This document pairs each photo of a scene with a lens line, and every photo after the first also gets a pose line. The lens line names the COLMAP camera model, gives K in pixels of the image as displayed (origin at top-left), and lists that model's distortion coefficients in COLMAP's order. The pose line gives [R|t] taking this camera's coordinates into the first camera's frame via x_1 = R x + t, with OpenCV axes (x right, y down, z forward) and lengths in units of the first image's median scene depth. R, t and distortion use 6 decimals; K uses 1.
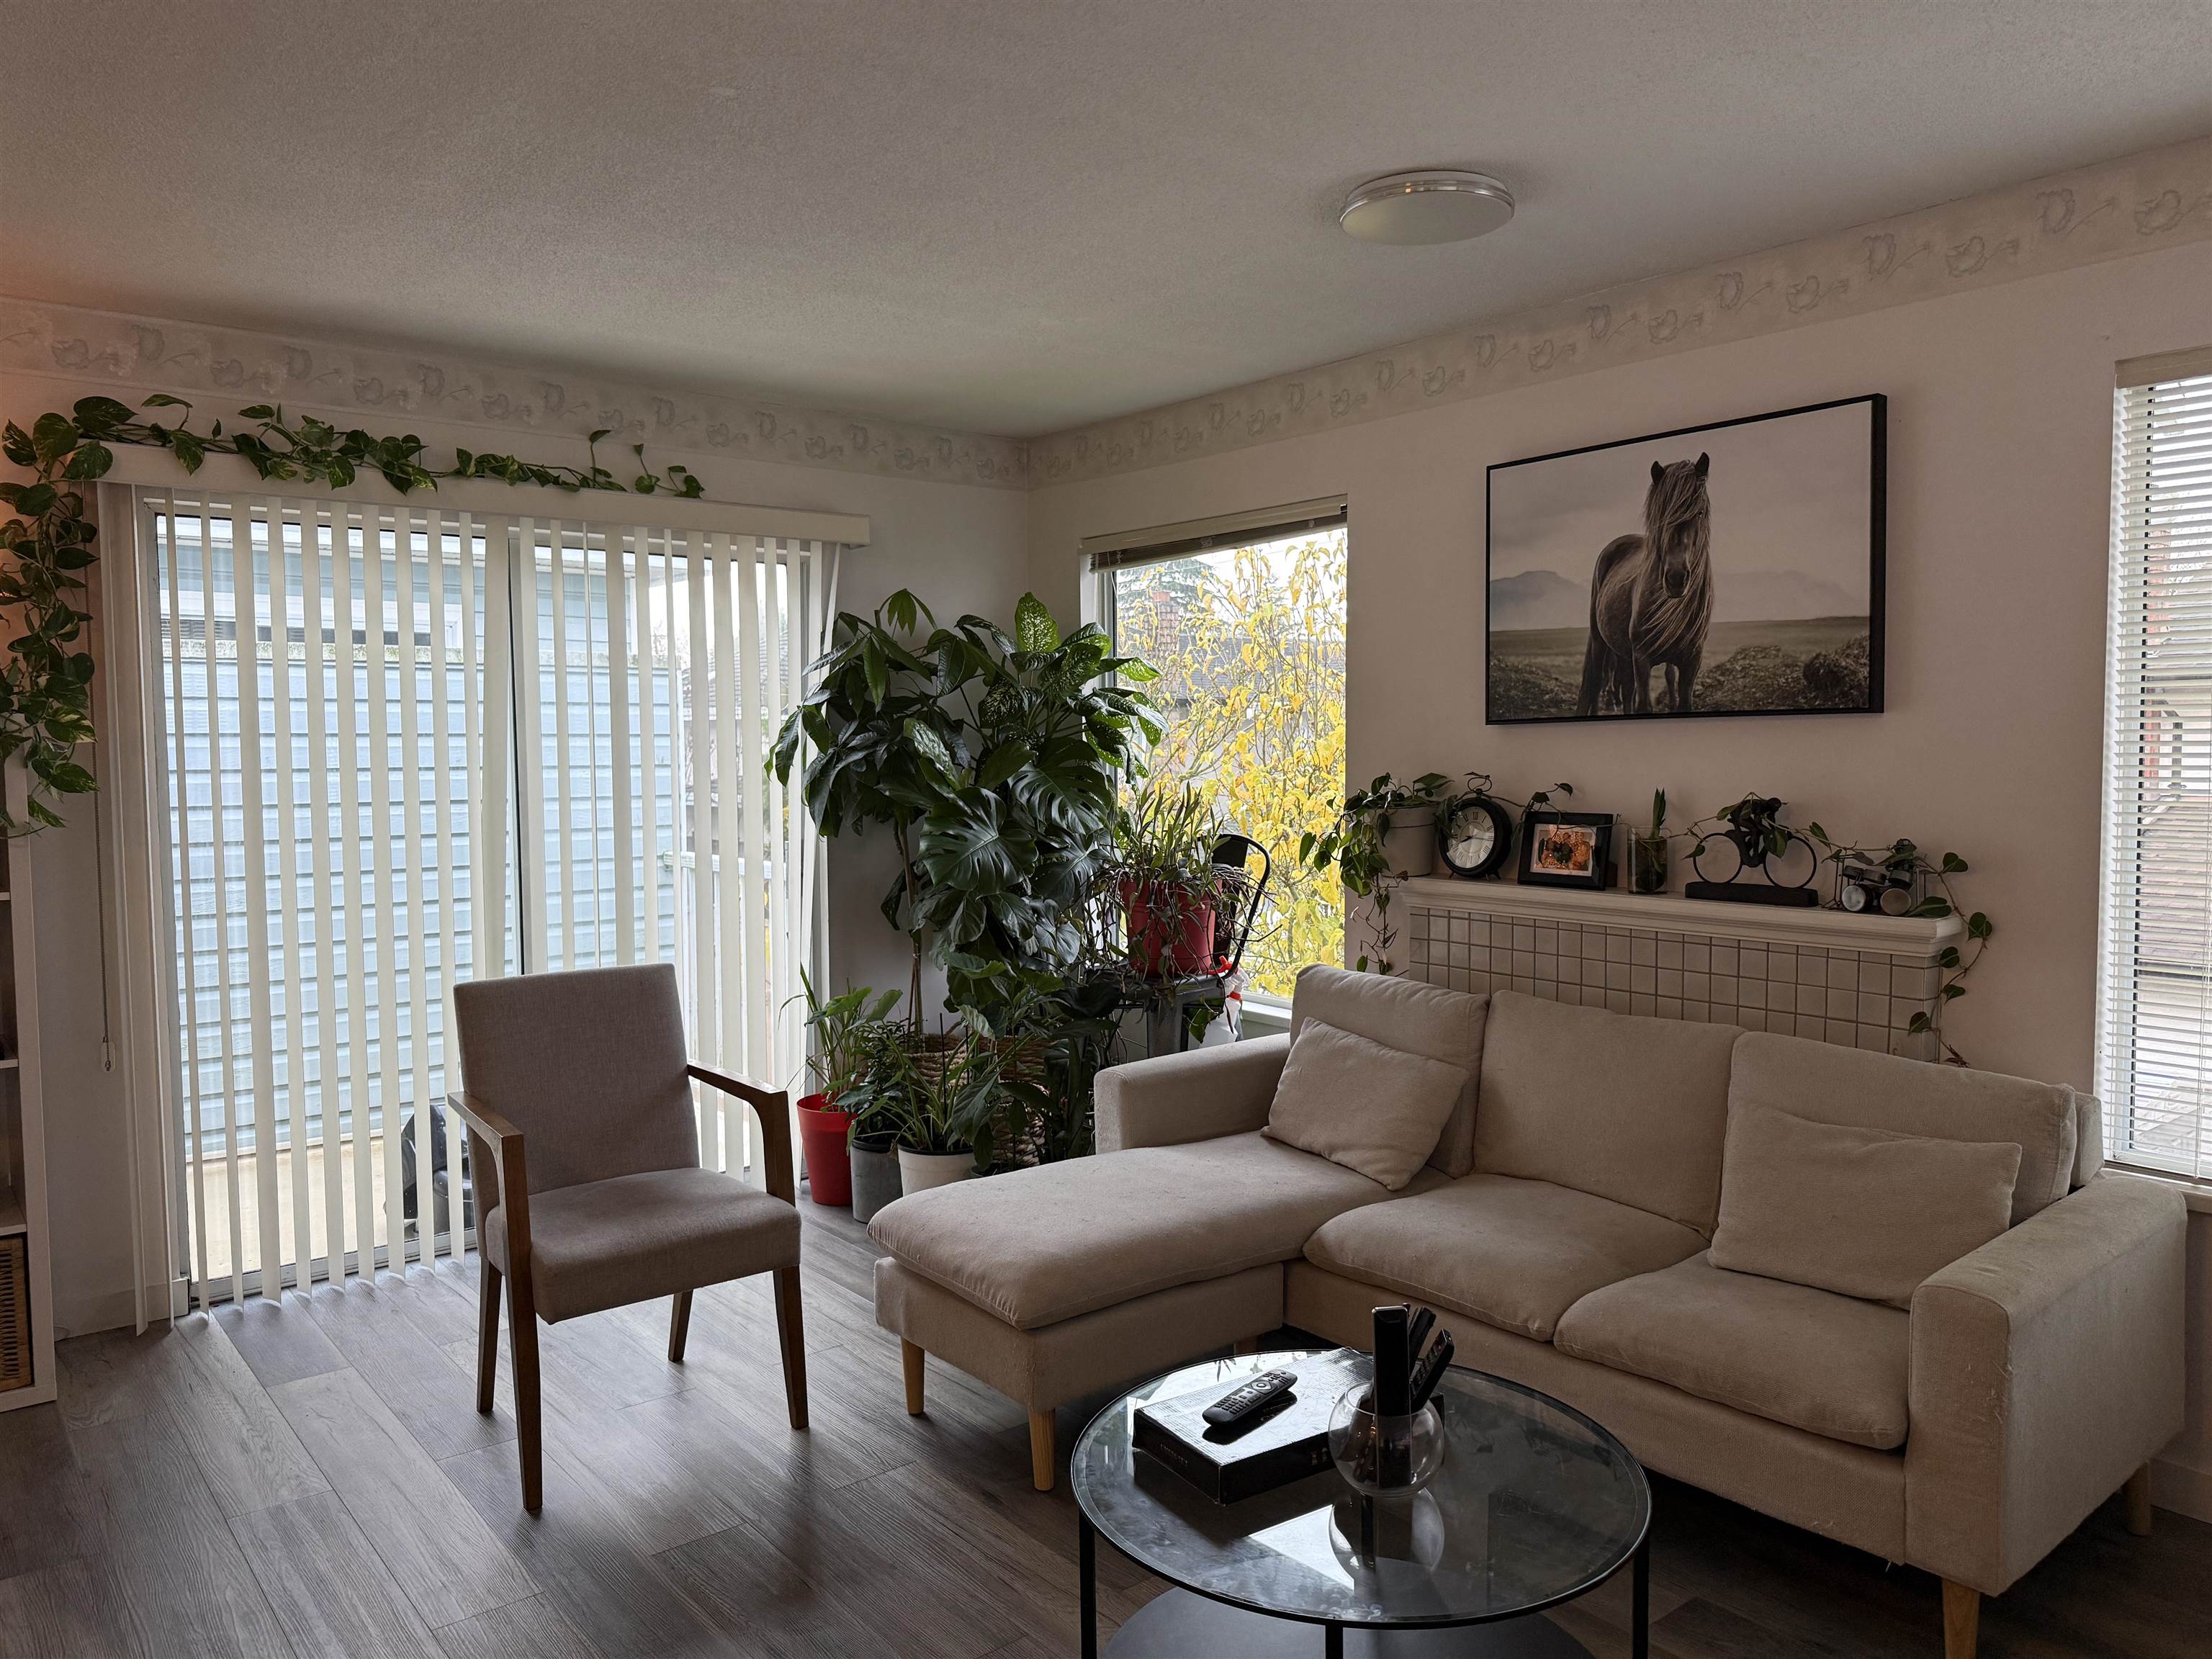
lens RADIAL K [[1561.9, 0, 1104.8], [0, 1561.9, 832.3], [0, 0, 1]] dist [0.054422, -0.056291]
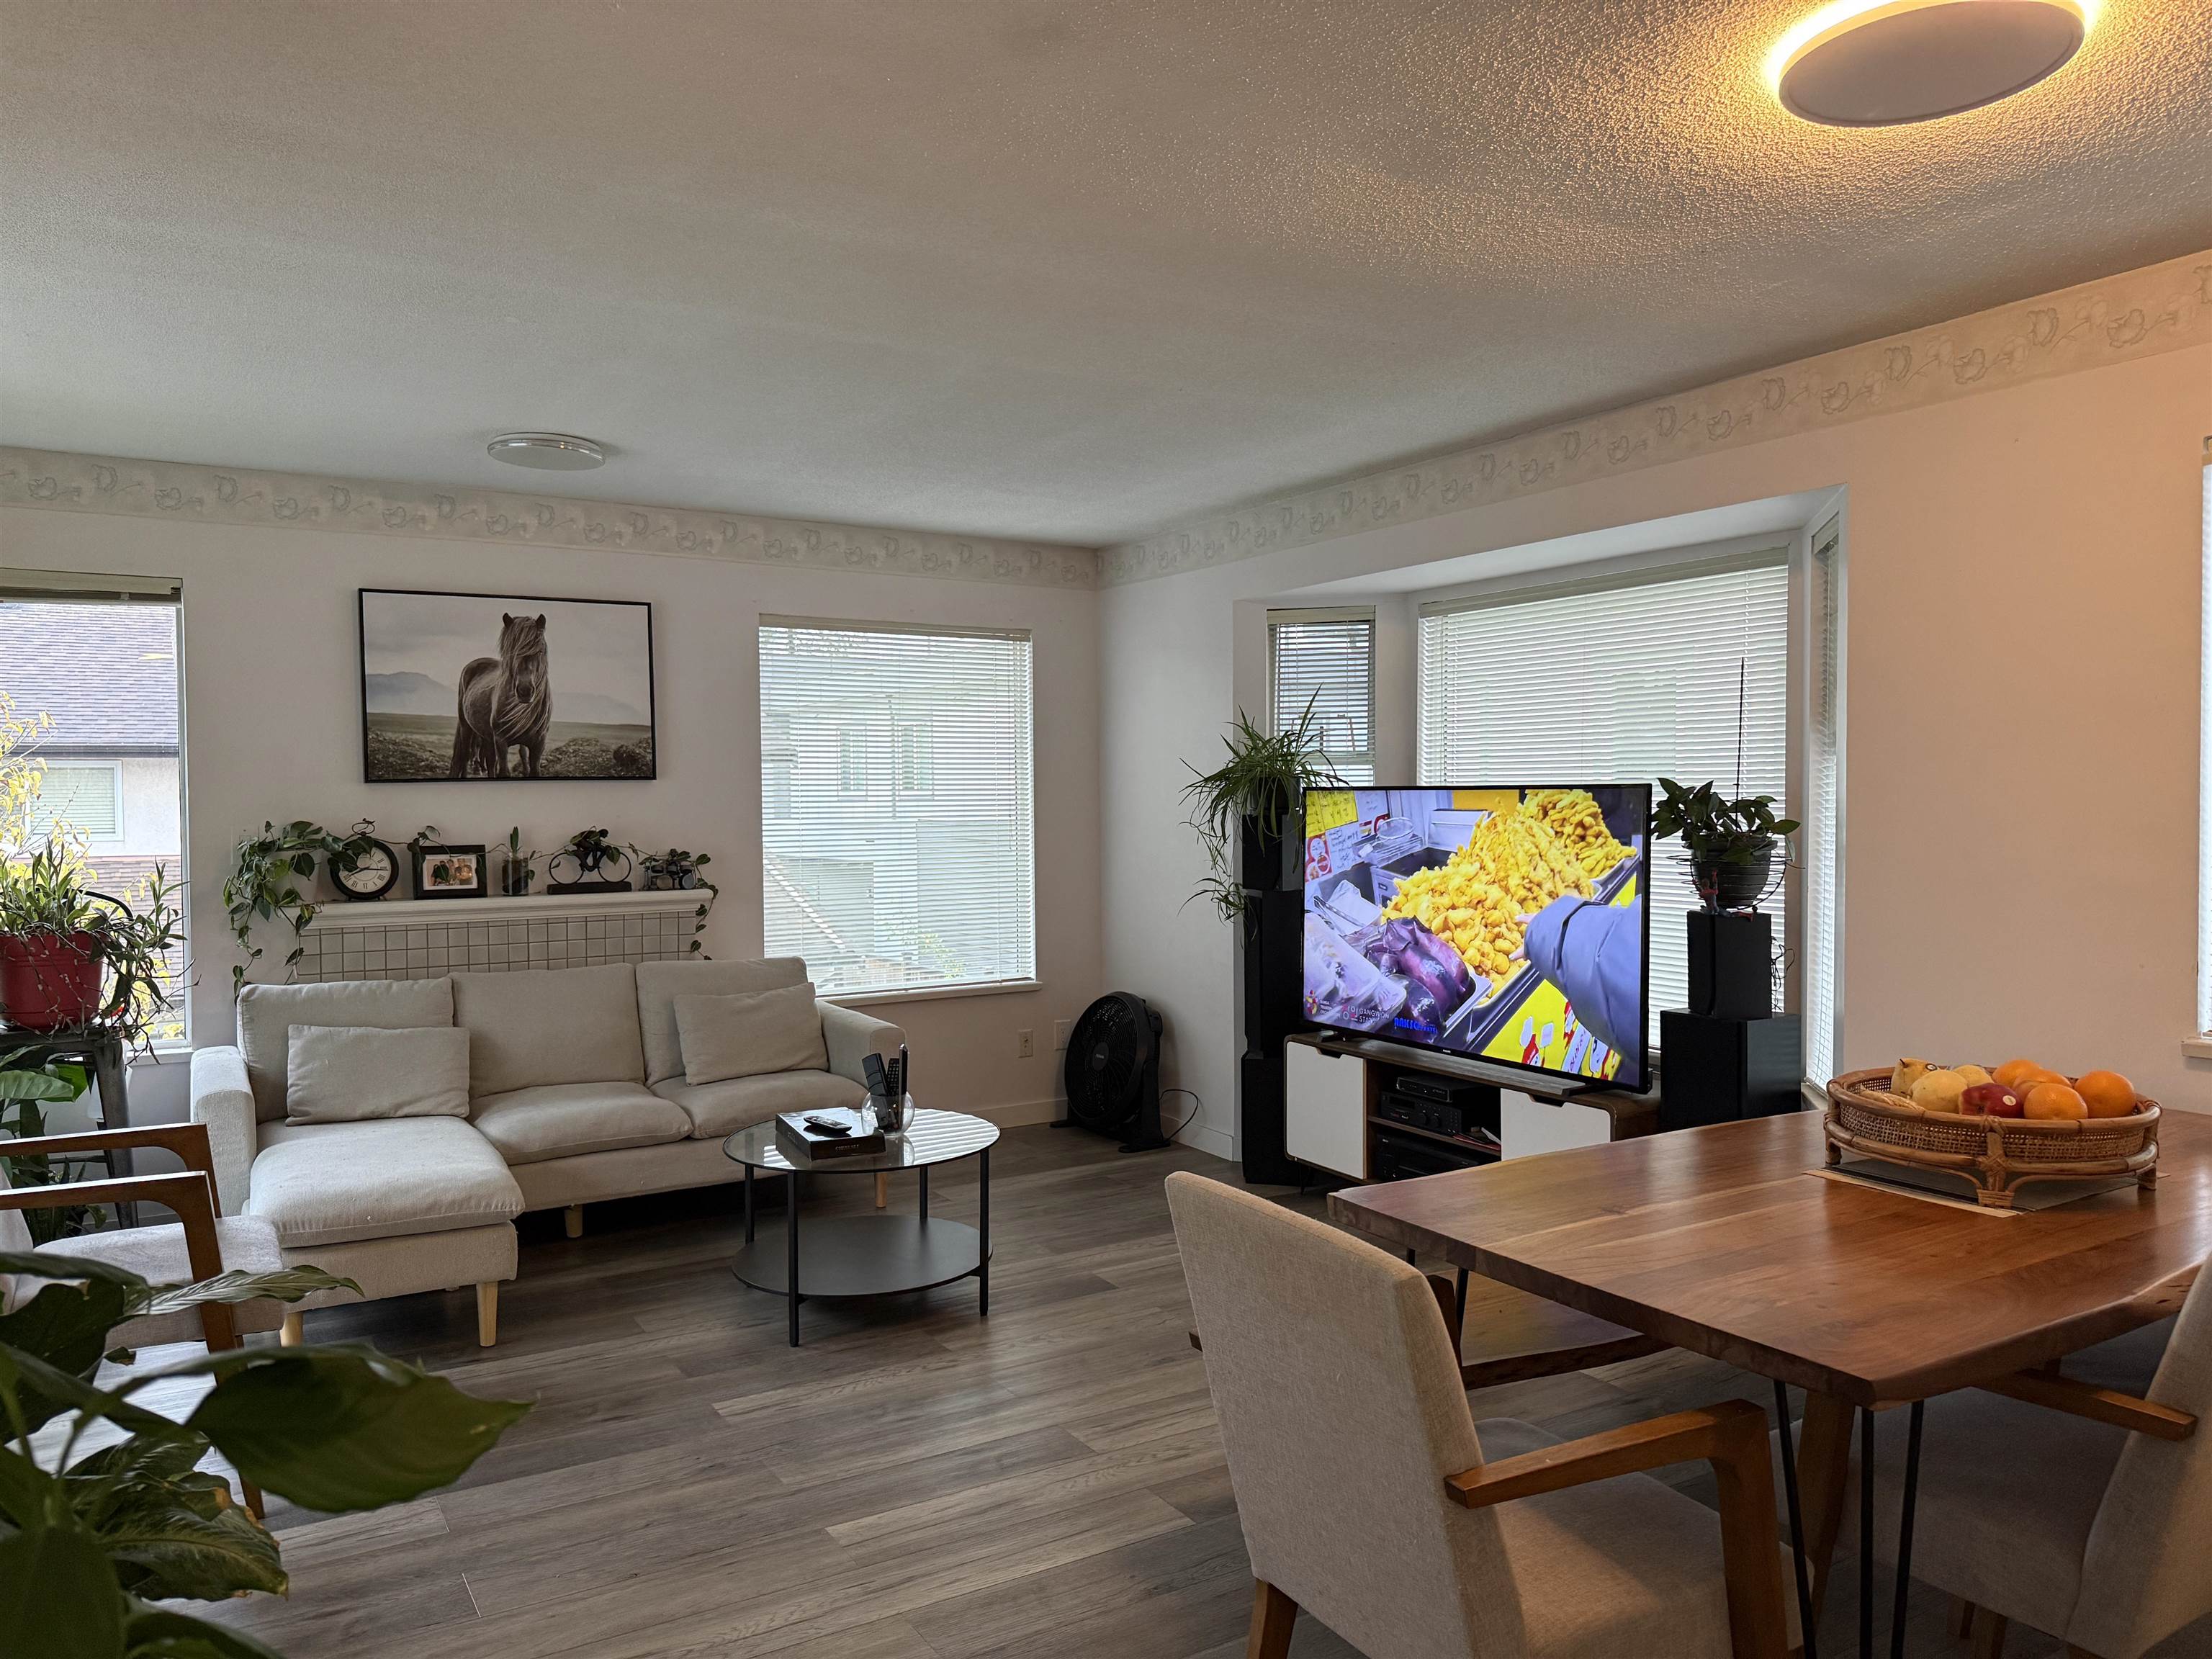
lens RADIAL K [[1561.9, 0, 1103.7], [0, 1561.9, 830.4], [0, 0, 1]] dist [0.054422, -0.056291]
pose [[0.144029, -0.025610, 0.989242, -1.072933], [0.058059, 0.998162, 0.017388, -0.017313], [-0.987869, 0.054930, 0.145251, 0.213845]]
